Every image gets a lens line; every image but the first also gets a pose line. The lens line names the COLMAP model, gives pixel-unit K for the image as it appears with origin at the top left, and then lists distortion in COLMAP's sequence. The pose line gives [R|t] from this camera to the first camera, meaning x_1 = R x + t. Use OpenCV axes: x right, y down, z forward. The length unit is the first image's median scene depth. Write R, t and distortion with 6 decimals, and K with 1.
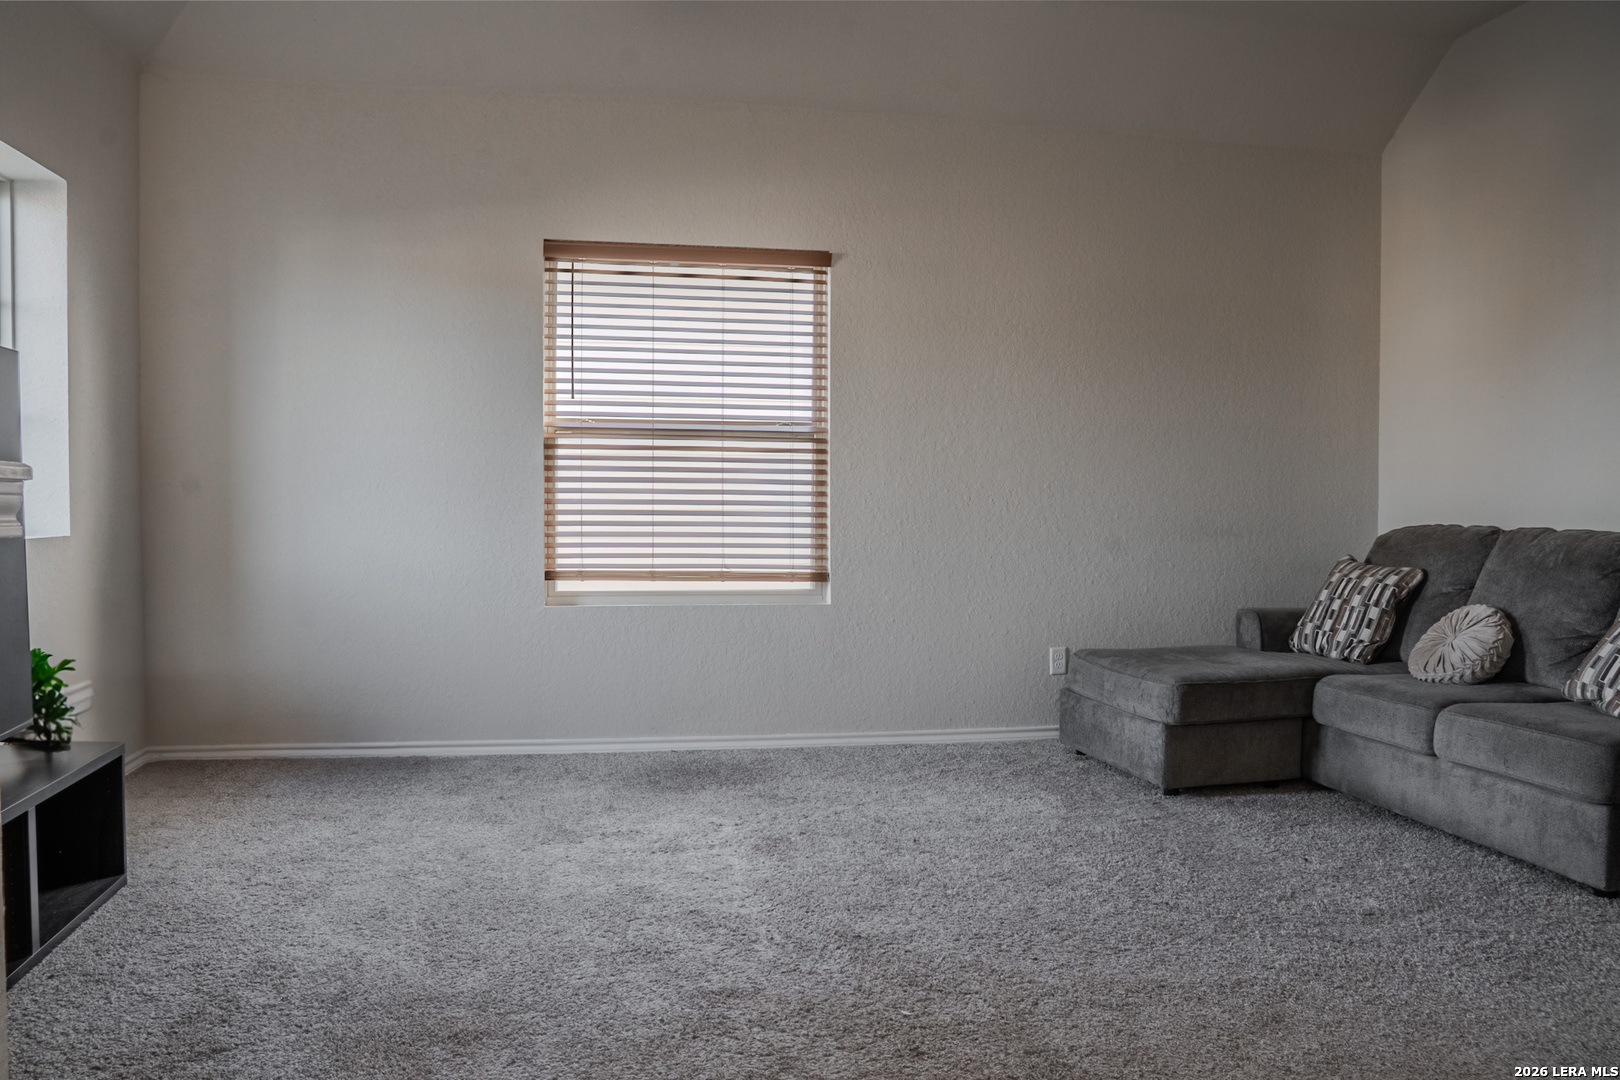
lens RADIAL K [[1220.6, 0, 807.2], [0, 1220.6, 540.2], [0, 0, 1]] dist [-0.132603, 0.096892]
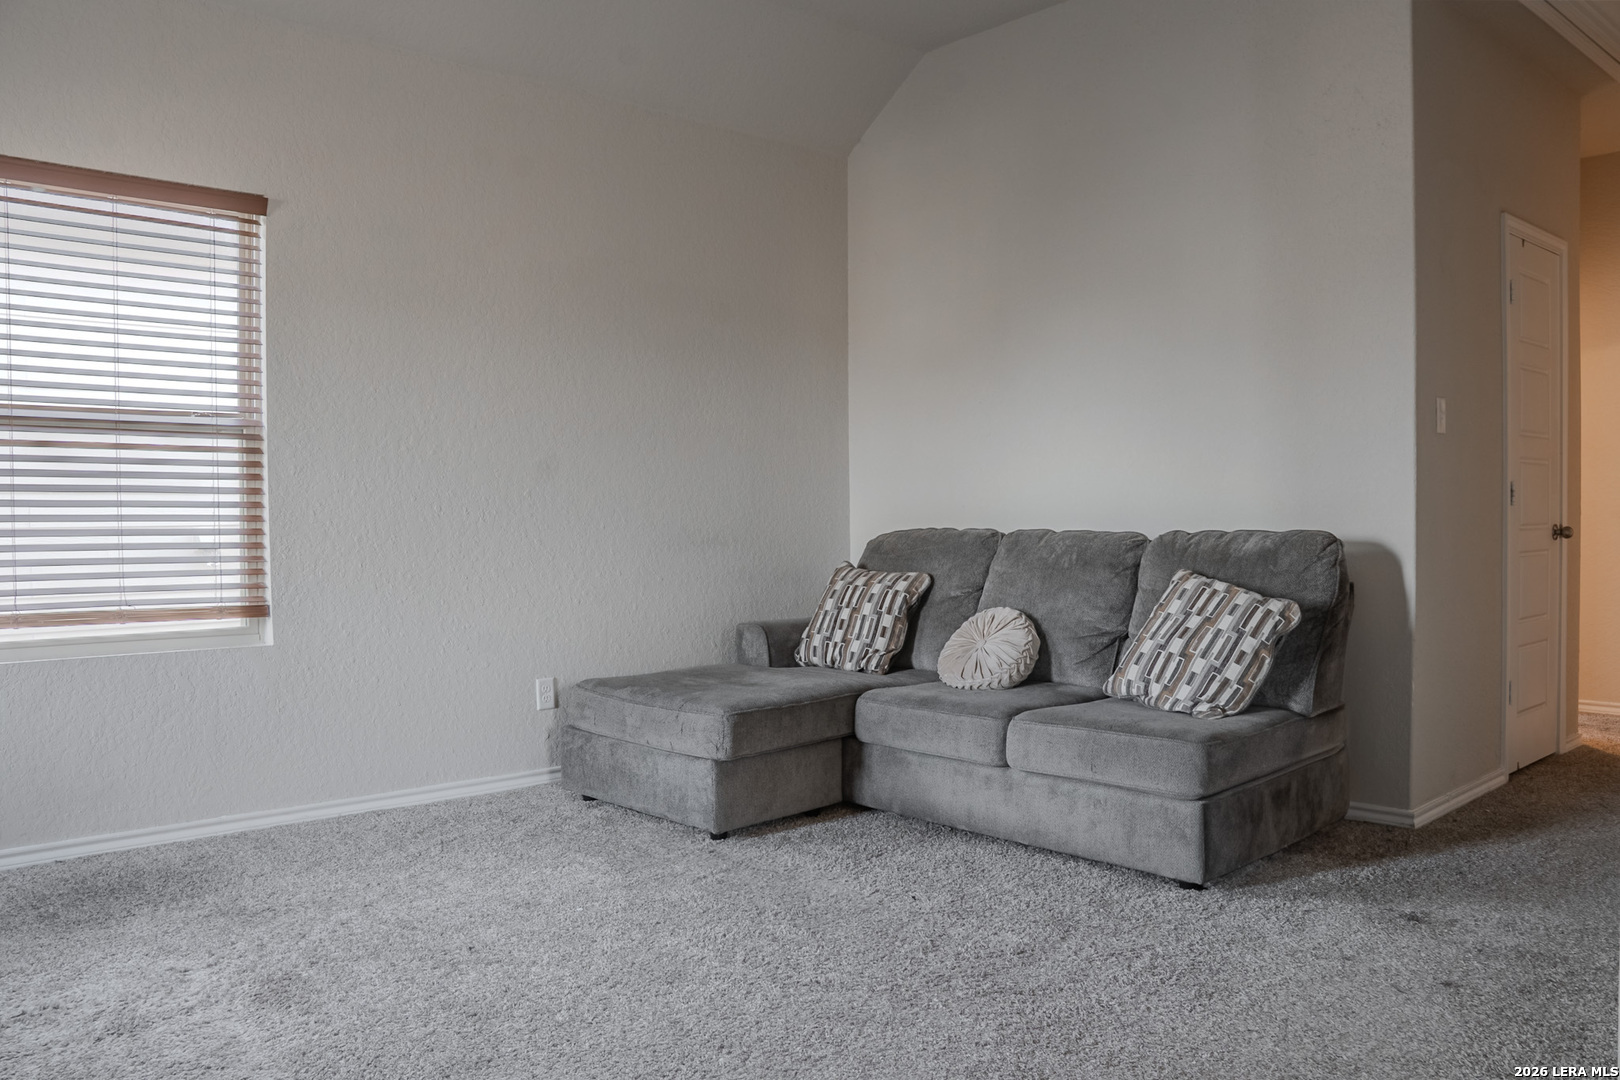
lens RADIAL K [[1220.6, 0, 810.0], [0, 1220.6, 544.6], [0, 0, 1]] dist [-0.132603, 0.096892]
pose [[0.853755, -0.025026, 0.520073, -0.096967], [0.027662, 0.999614, 0.002691, -0.005551], [-0.519939, 0.012089, 0.854118, 0.191465]]
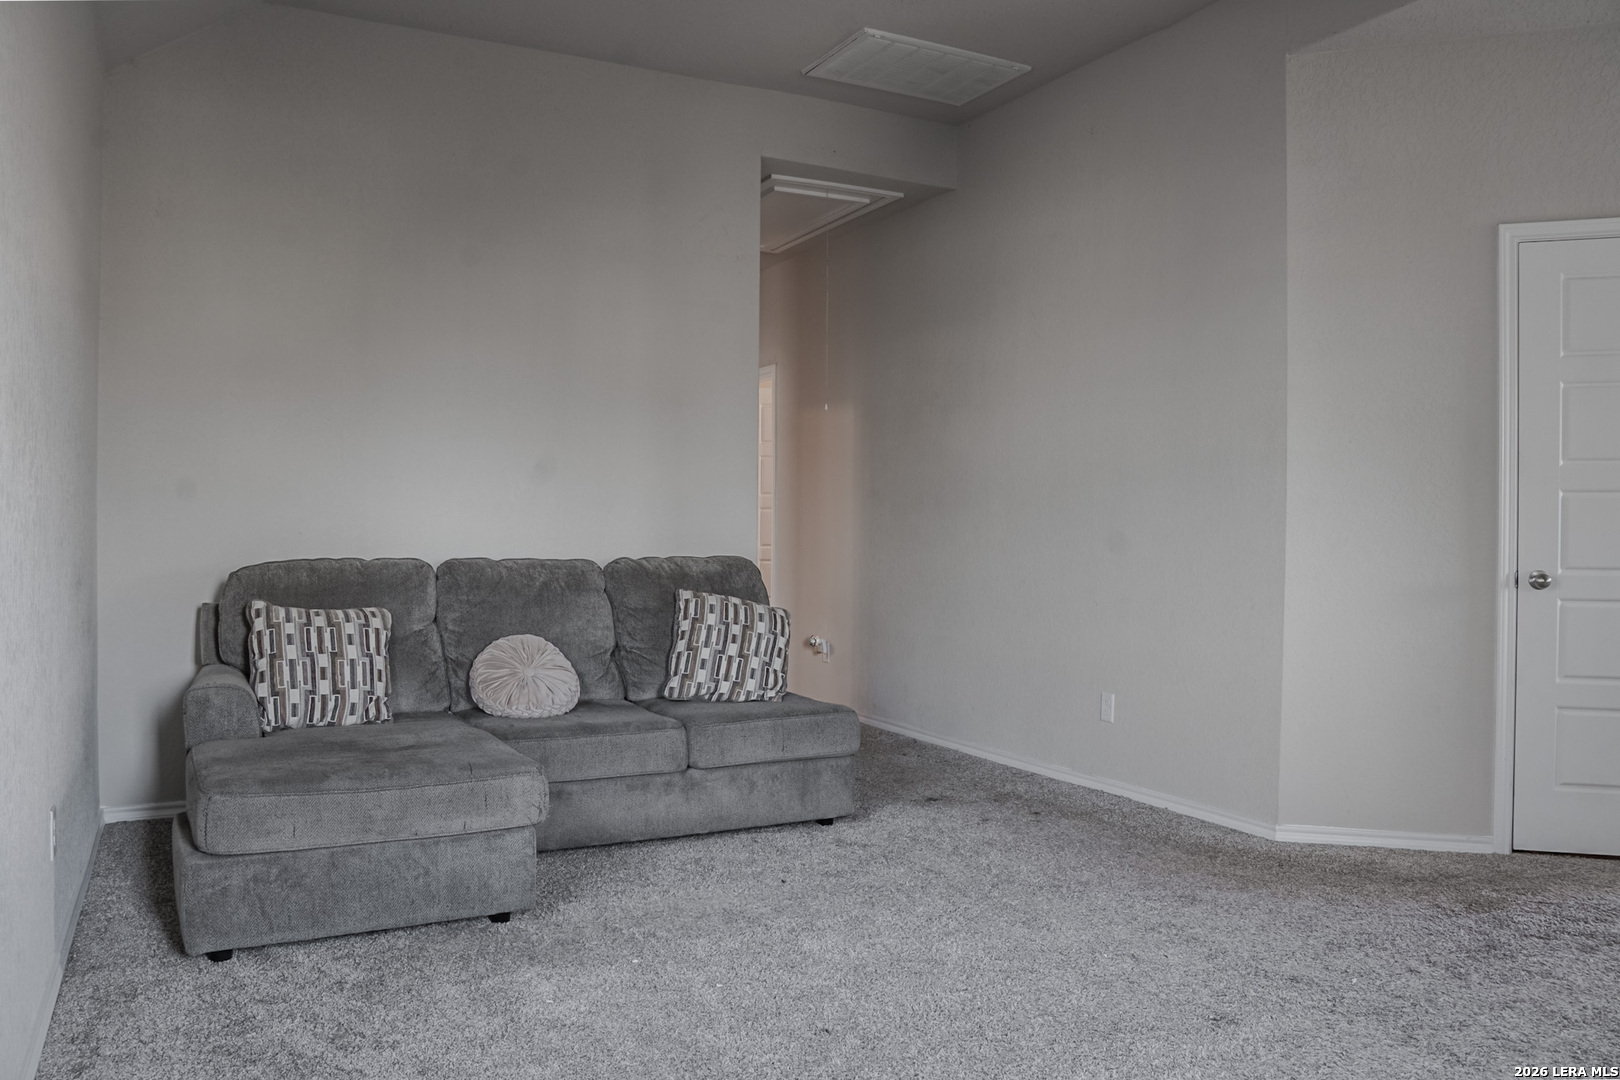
lens RADIAL K [[1220.6, 0, 805.0], [0, 1220.6, 544.9], [0, 0, 1]] dist [-0.132603, 0.096892]
pose [[-0.295236, -0.014398, 0.955316, -0.462749], [0.022690, 0.999499, 0.022076, -0.037704], [-0.955155, 0.028194, -0.294762, 1.004778]]
